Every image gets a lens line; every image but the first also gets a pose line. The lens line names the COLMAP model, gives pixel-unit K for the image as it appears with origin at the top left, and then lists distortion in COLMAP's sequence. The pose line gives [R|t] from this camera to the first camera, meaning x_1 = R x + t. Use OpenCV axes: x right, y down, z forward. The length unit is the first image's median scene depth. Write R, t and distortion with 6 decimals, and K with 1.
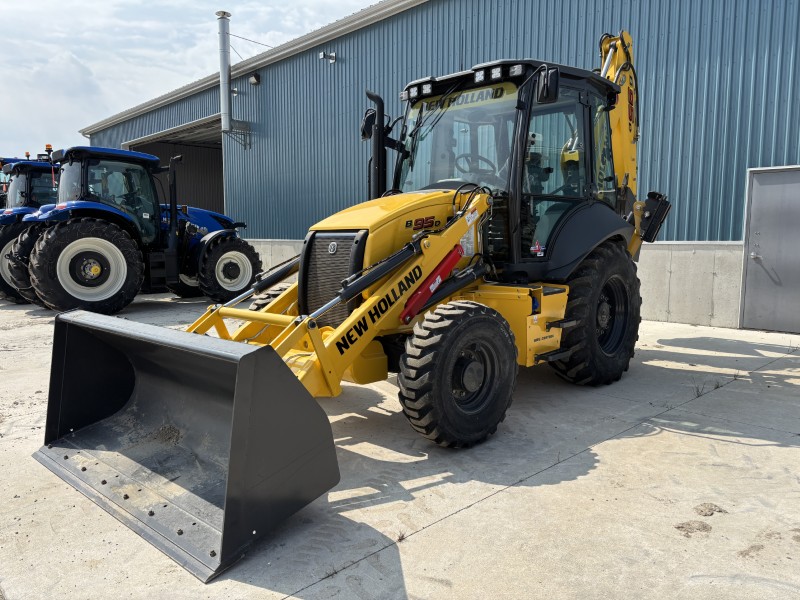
lens RADIAL K [[602.4, 0, 397.3], [0, 602.4, 296.5], [0, 0, 1]] dist [0.021683, -0.005170]
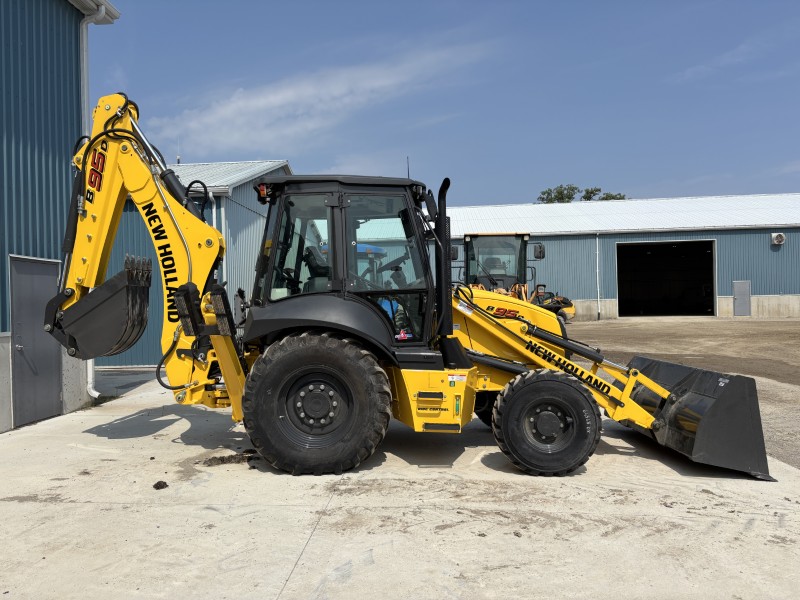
lens RADIAL K [[591.3, 0, 400.0], [0, 591.3, 300.0], [0, 0, 1]] dist [0.042845, -0.050490]
pose [[-0.677406, 0.023519, 0.735233, -1.009516], [0.089459, 0.994704, 0.050604, -0.277299], [-0.730149, 0.100052, -0.675923, 2.453233]]
